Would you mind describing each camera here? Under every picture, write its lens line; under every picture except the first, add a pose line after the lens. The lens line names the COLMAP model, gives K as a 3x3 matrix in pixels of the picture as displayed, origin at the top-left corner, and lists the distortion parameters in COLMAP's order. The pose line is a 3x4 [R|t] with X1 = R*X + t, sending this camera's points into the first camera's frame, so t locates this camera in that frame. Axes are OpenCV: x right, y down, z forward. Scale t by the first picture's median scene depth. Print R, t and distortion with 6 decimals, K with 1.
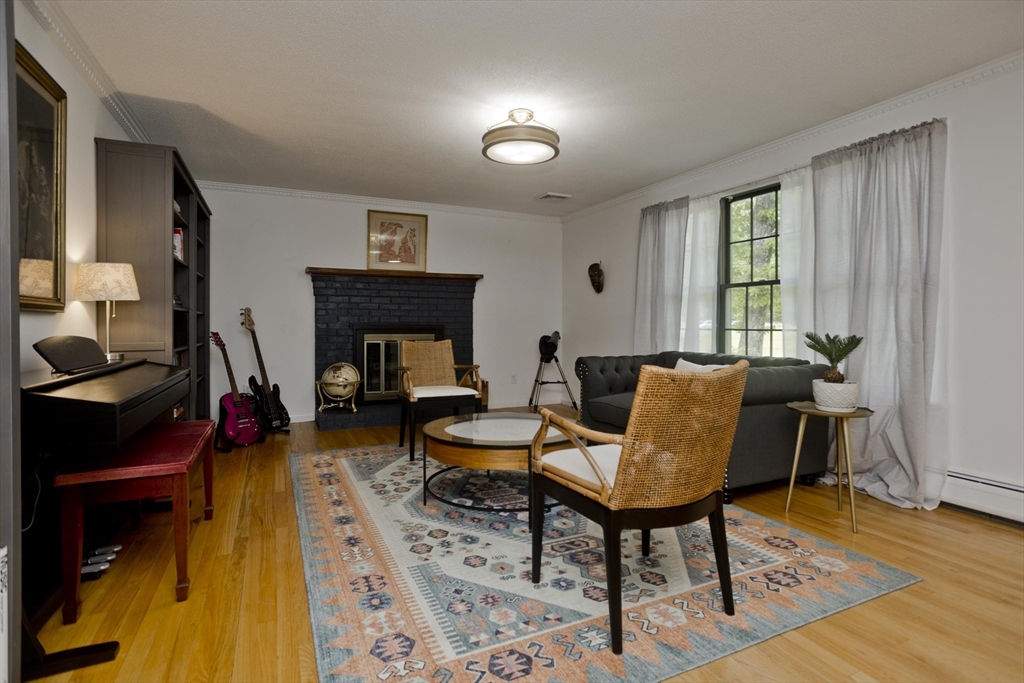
lens RADIAL K [[503.2, 0, 507.6], [0, 503.2, 341.1], [0, 0, 1]] dist [-0.028265, 0.018534]
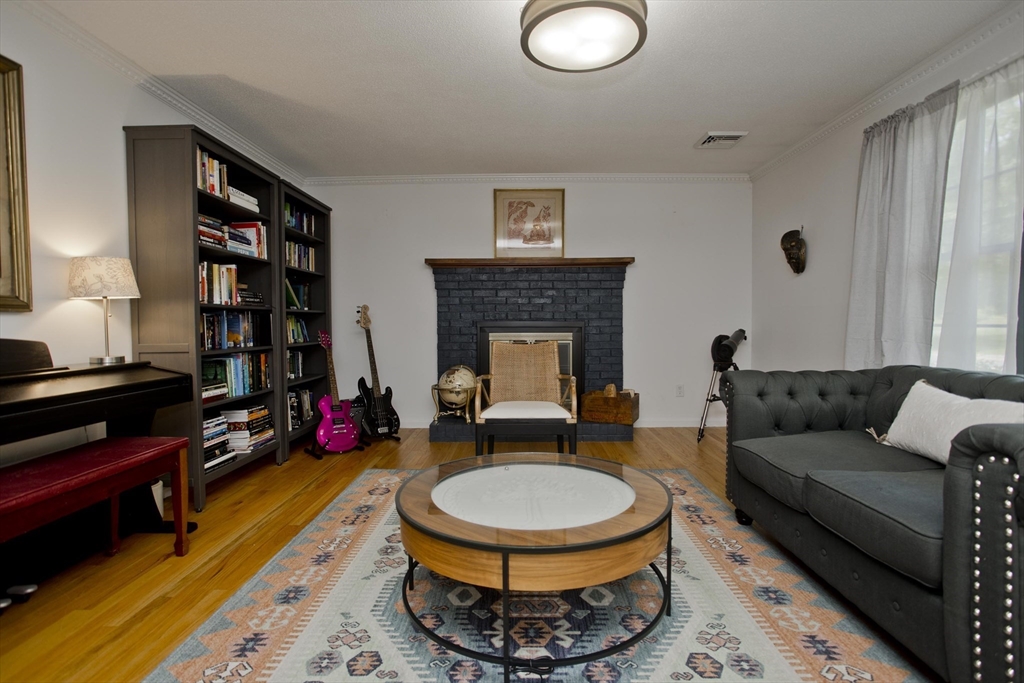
lens RADIAL K [[503.2, 0, 506.1], [0, 503.2, 347.9], [0, 0, 1]] dist [-0.028265, 0.018534]
pose [[0.904950, 0.014436, -0.425274, 0.128110], [-0.006074, 0.999761, 0.021012, -0.007062], [0.425475, -0.016432, 0.904821, 0.248406]]
